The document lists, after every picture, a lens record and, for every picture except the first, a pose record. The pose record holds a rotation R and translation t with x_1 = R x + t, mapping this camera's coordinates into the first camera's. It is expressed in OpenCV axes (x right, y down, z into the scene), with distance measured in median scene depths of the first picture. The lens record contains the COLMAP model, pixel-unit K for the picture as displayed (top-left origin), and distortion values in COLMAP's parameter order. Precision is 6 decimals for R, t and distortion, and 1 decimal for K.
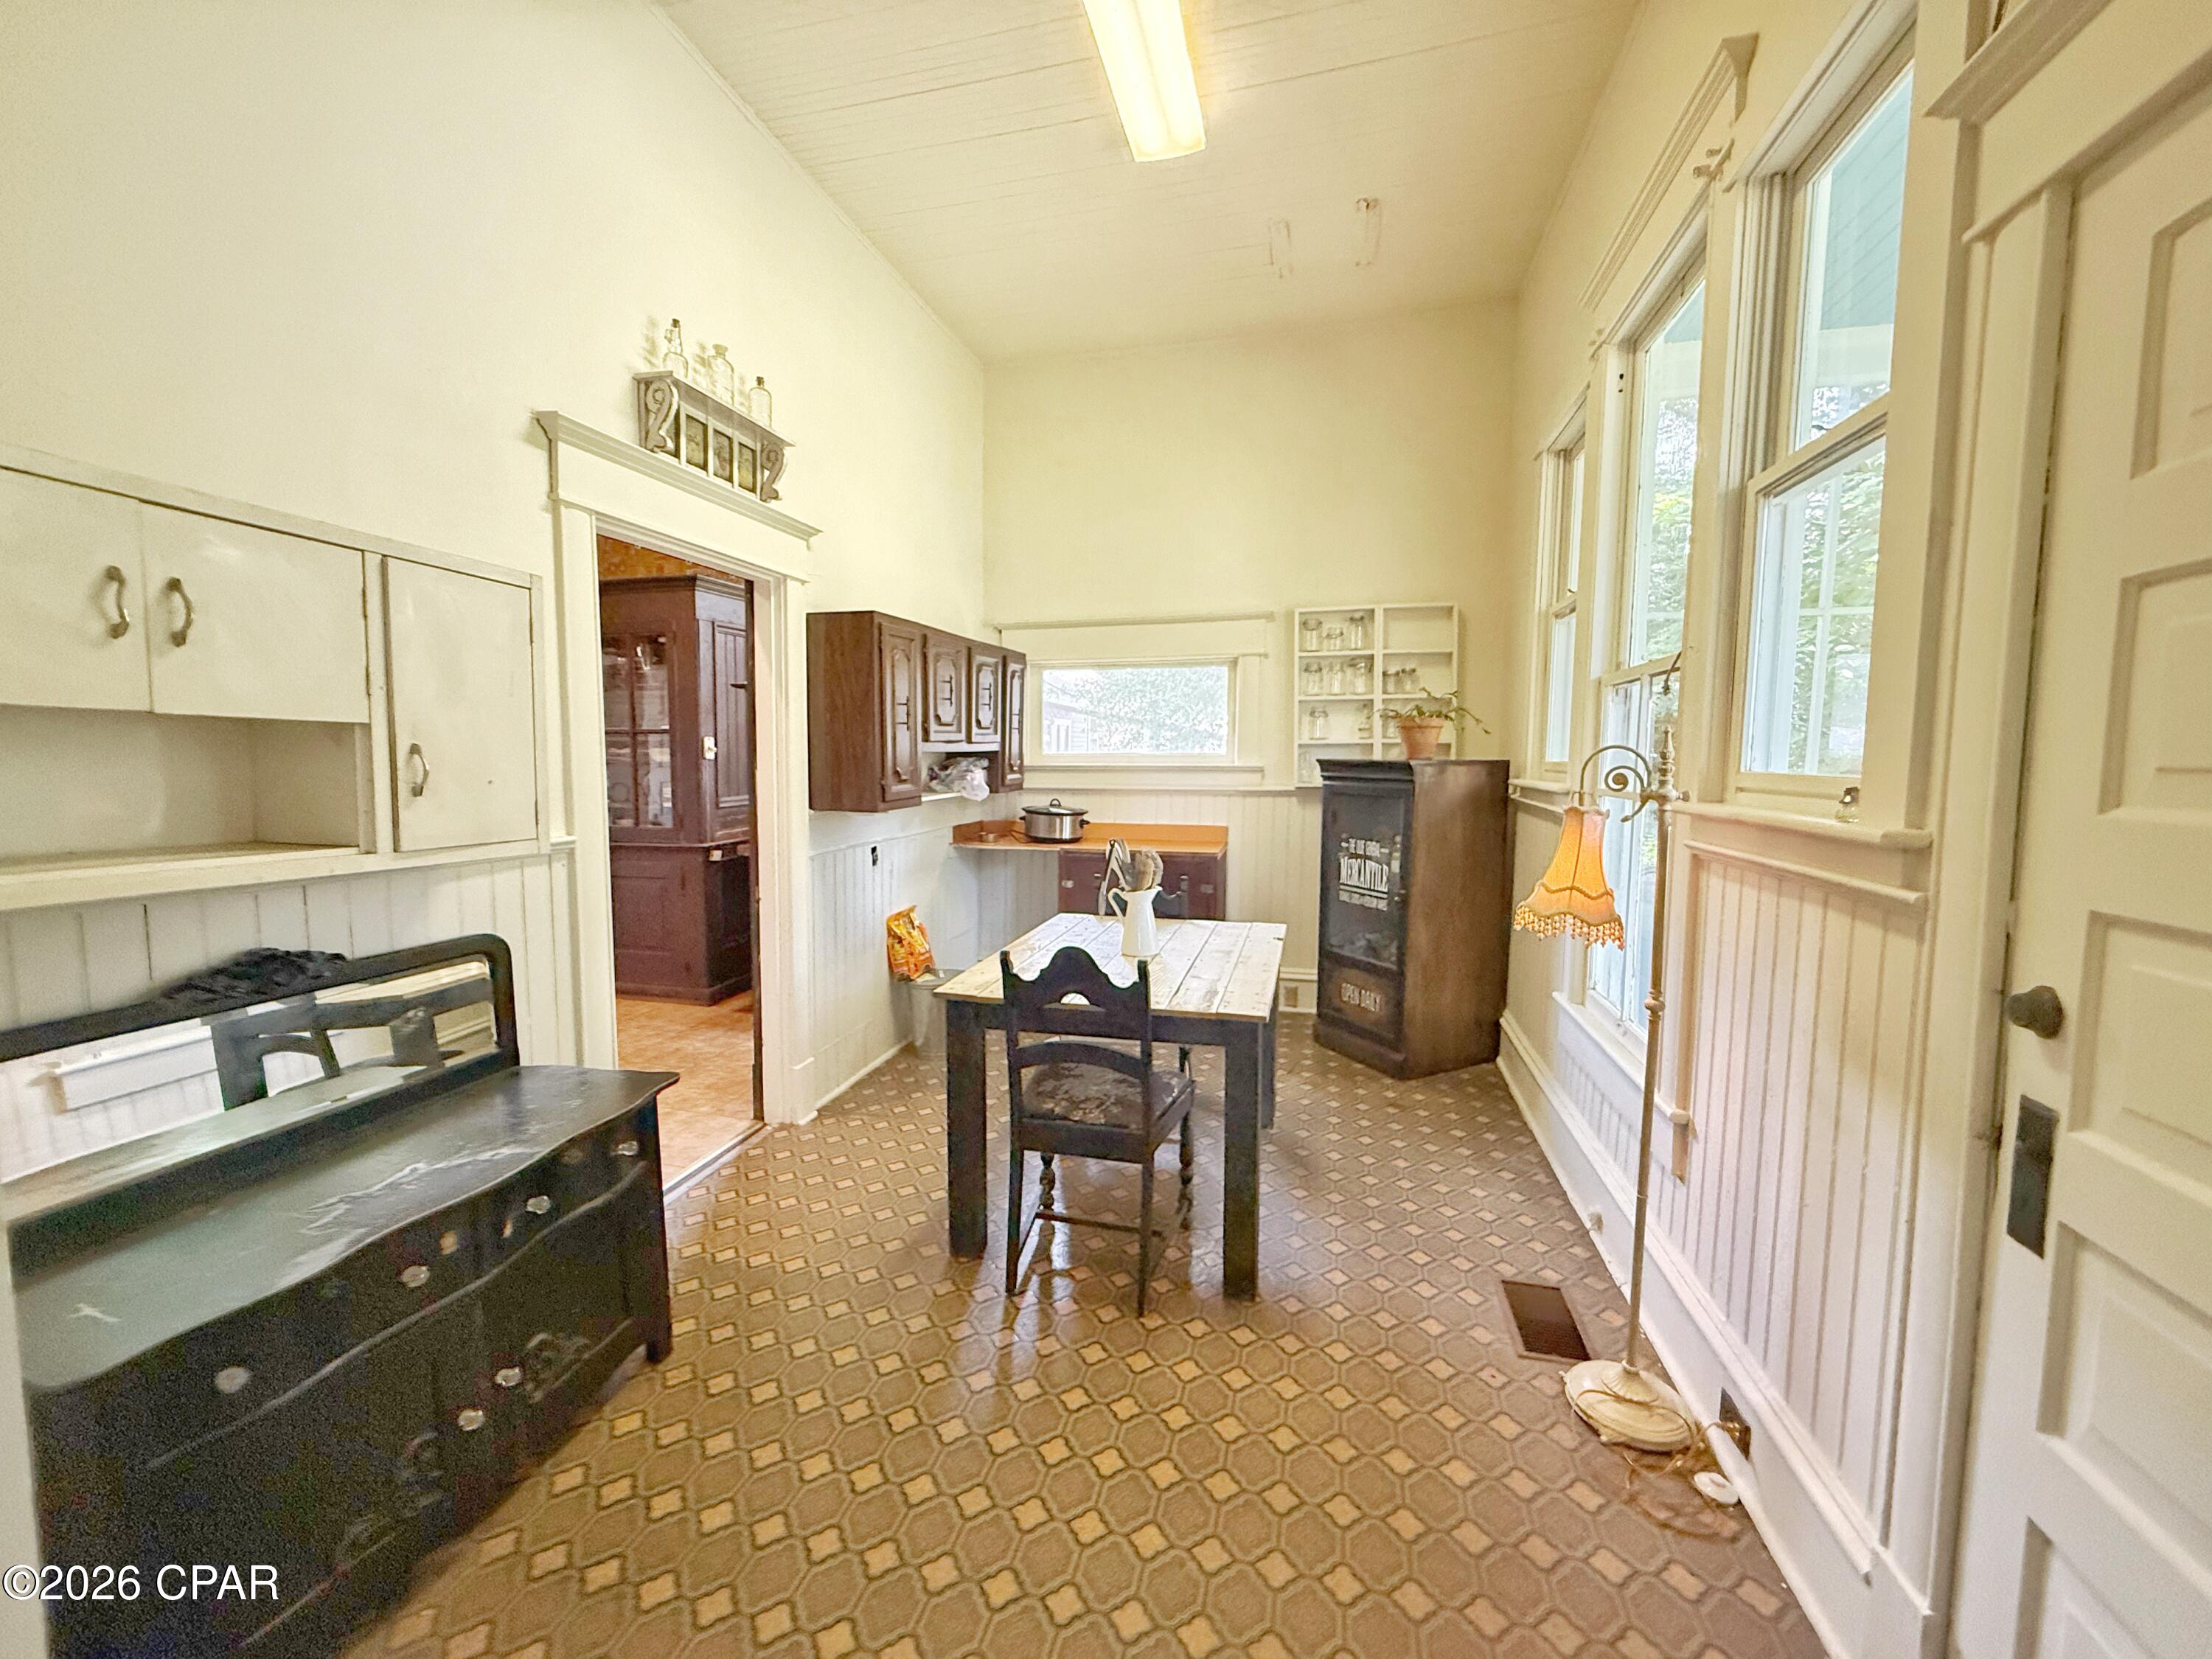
lens RADIAL K [[879.6, 0, 1099.2], [0, 879.6, 825.4], [0, 0, 1]] dist [-0.000539, 0.000174]
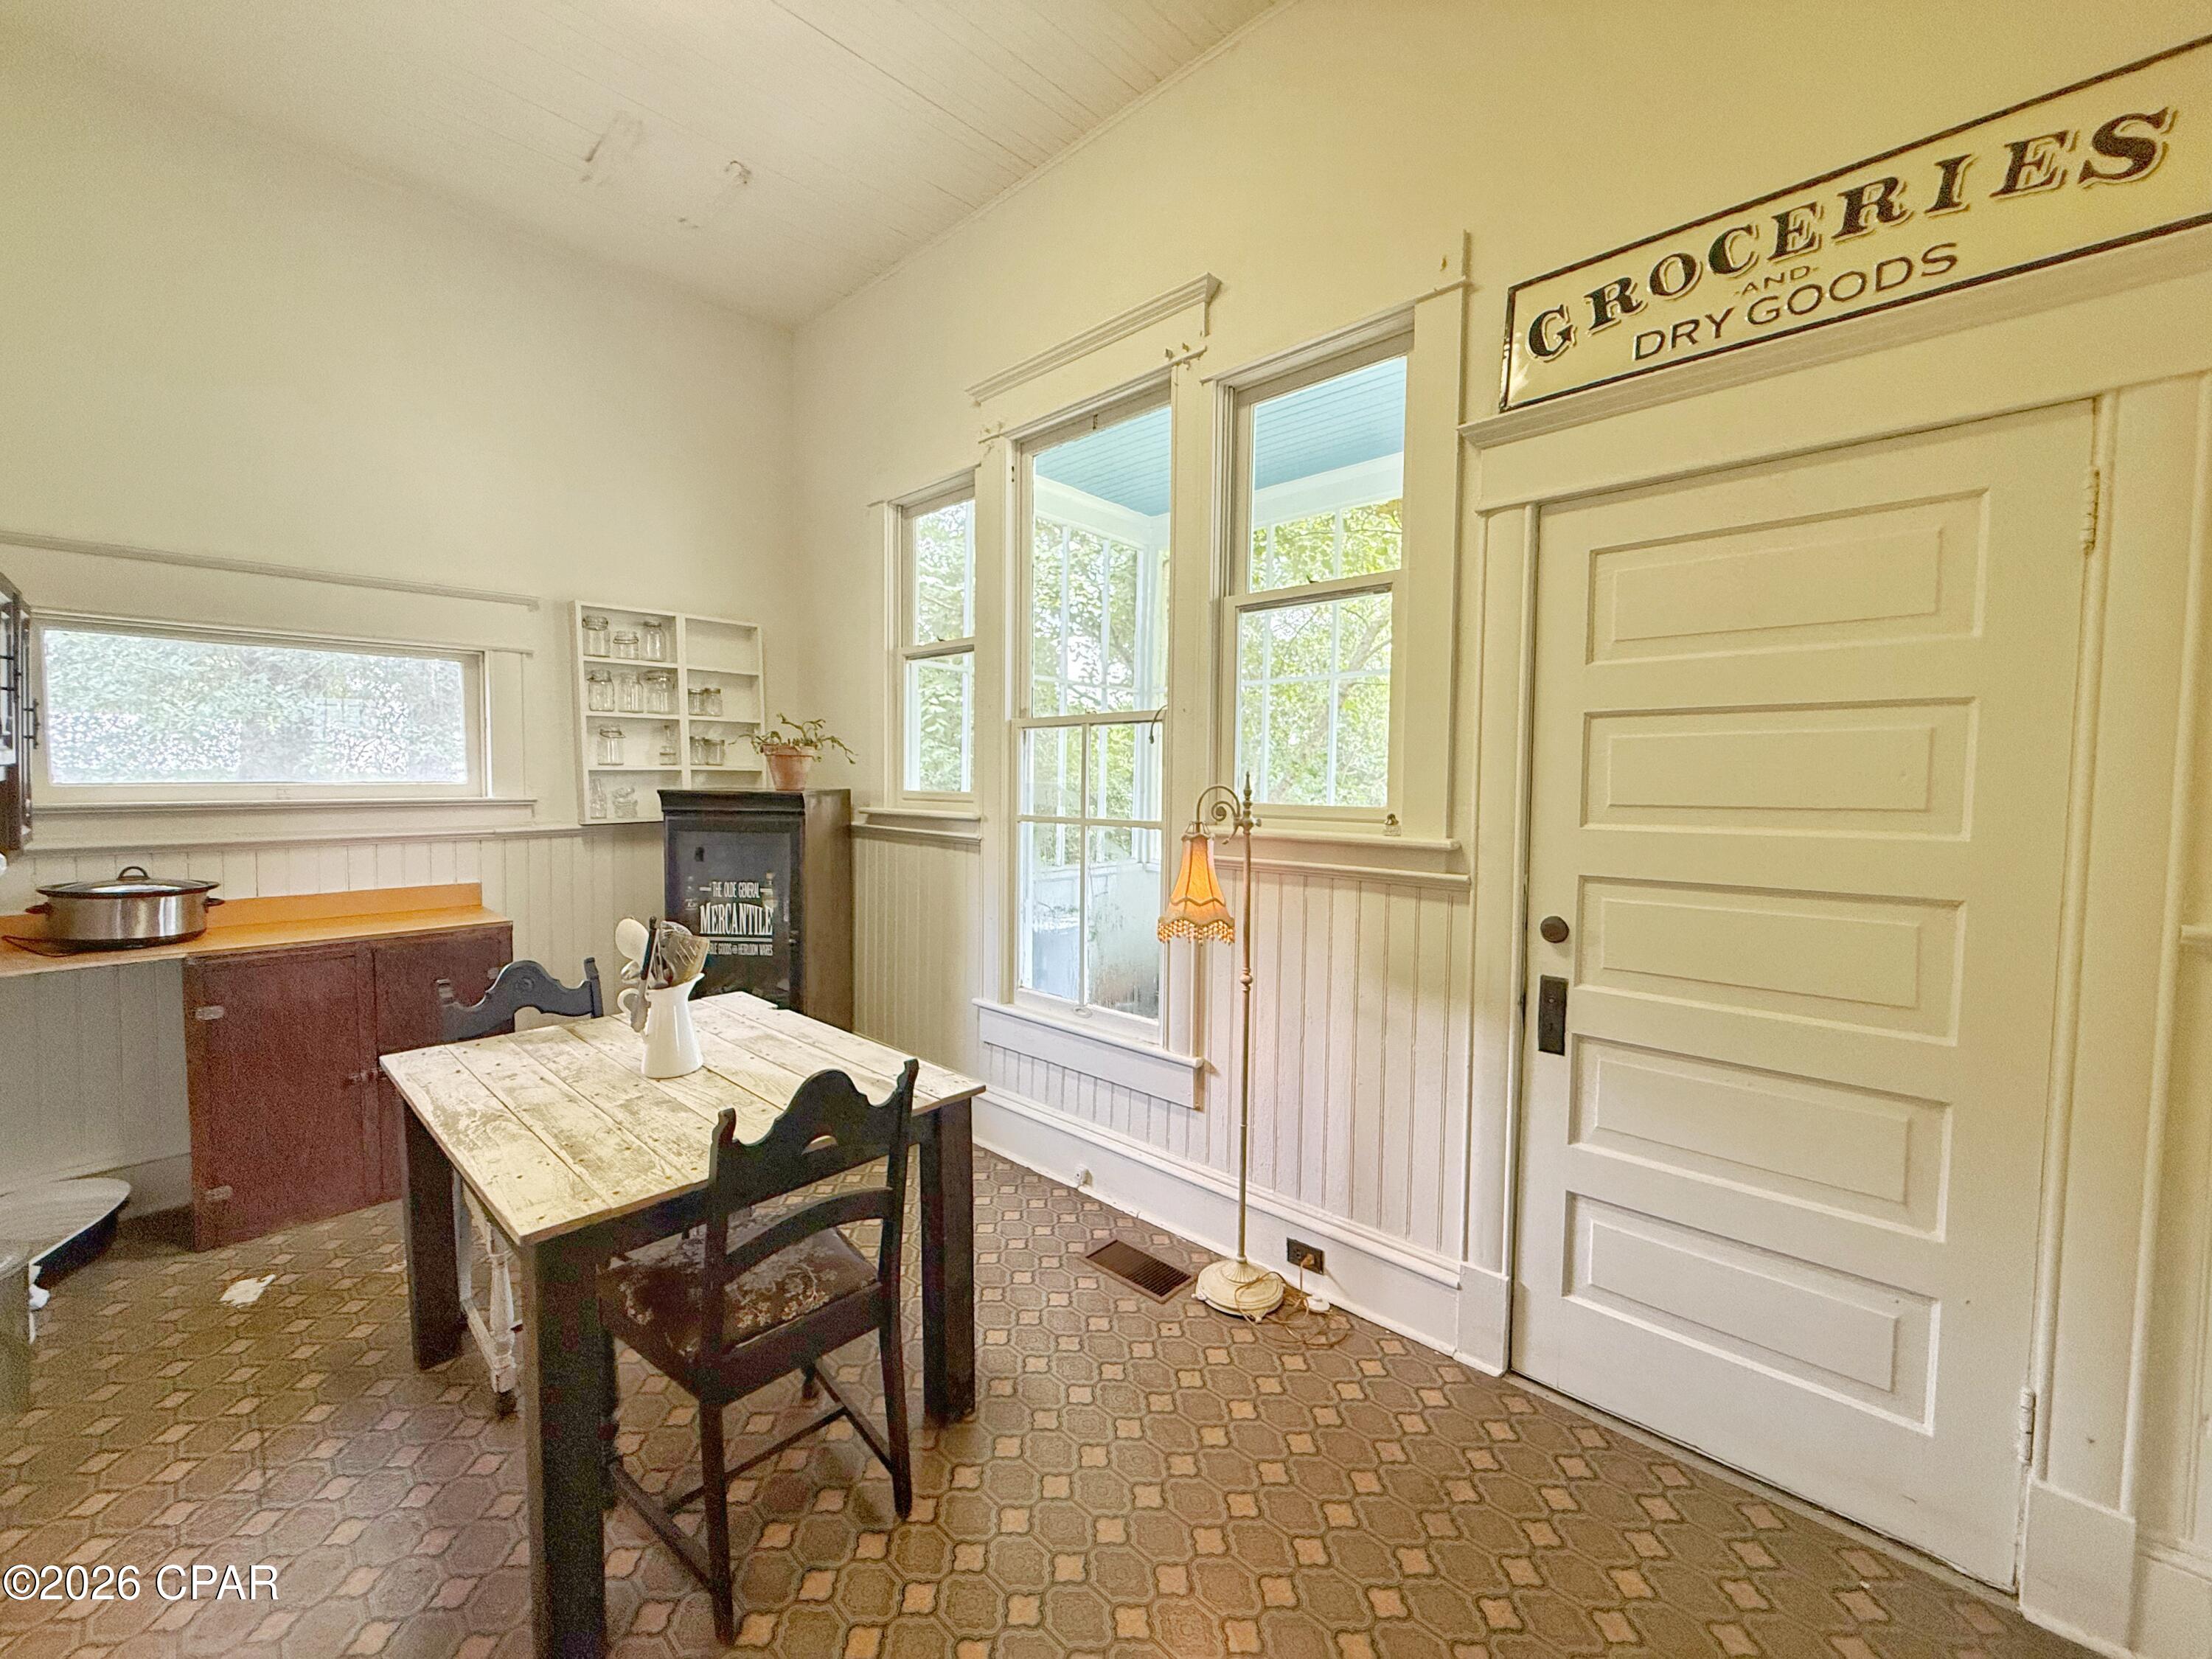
lens RADIAL K [[882.7, 0, 1099.3], [0, 882.7, 822.3], [0, 0, 1]] dist [0.001815, 0.000271]
pose [[0.484469, -0.047744, 0.873505, -0.307331], [0.067217, 0.997589, 0.017246, -0.034557], [-0.872222, 0.050360, 0.486510, 0.255128]]
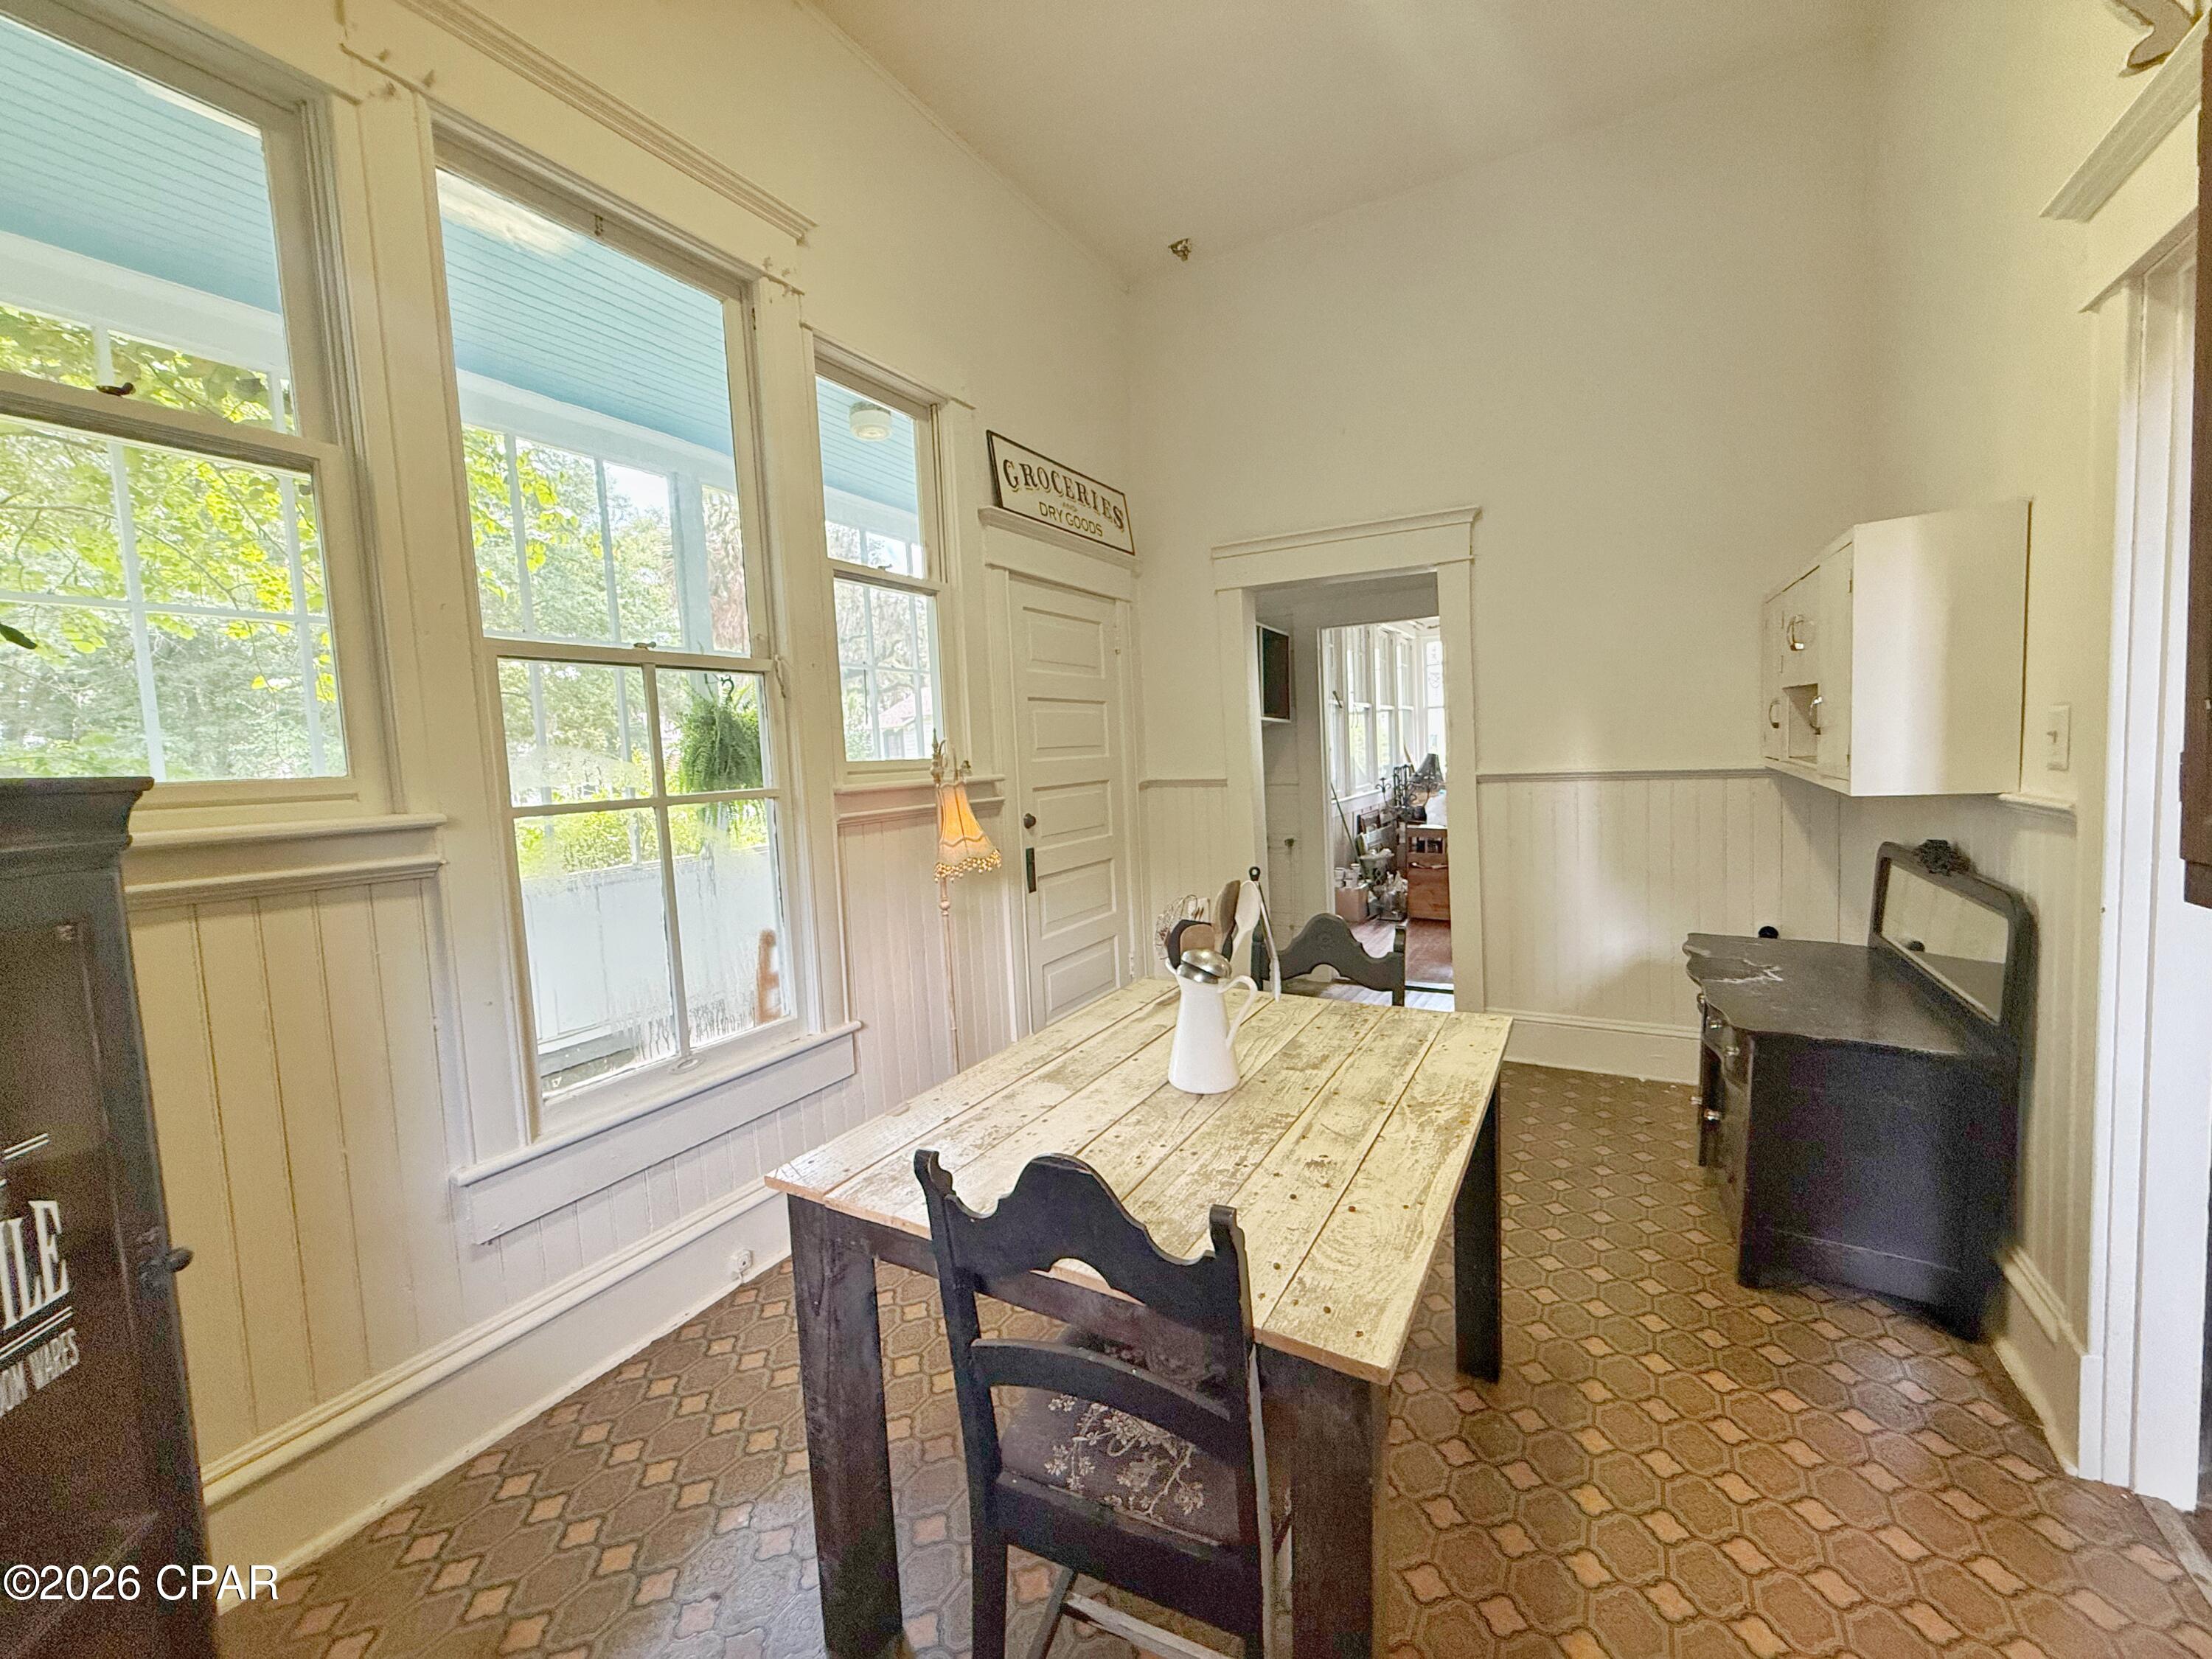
lens RADIAL K [[879.6, 0, 1099.2], [0, 879.6, 825.4], [0, 0, 1]] dist [-0.000539, 0.000174]
pose [[-0.959660, 0.018718, 0.280540, -0.036600], [0.065777, 0.985039, 0.159282, -0.081157], [-0.273362, 0.171310, -0.946534, 1.151078]]
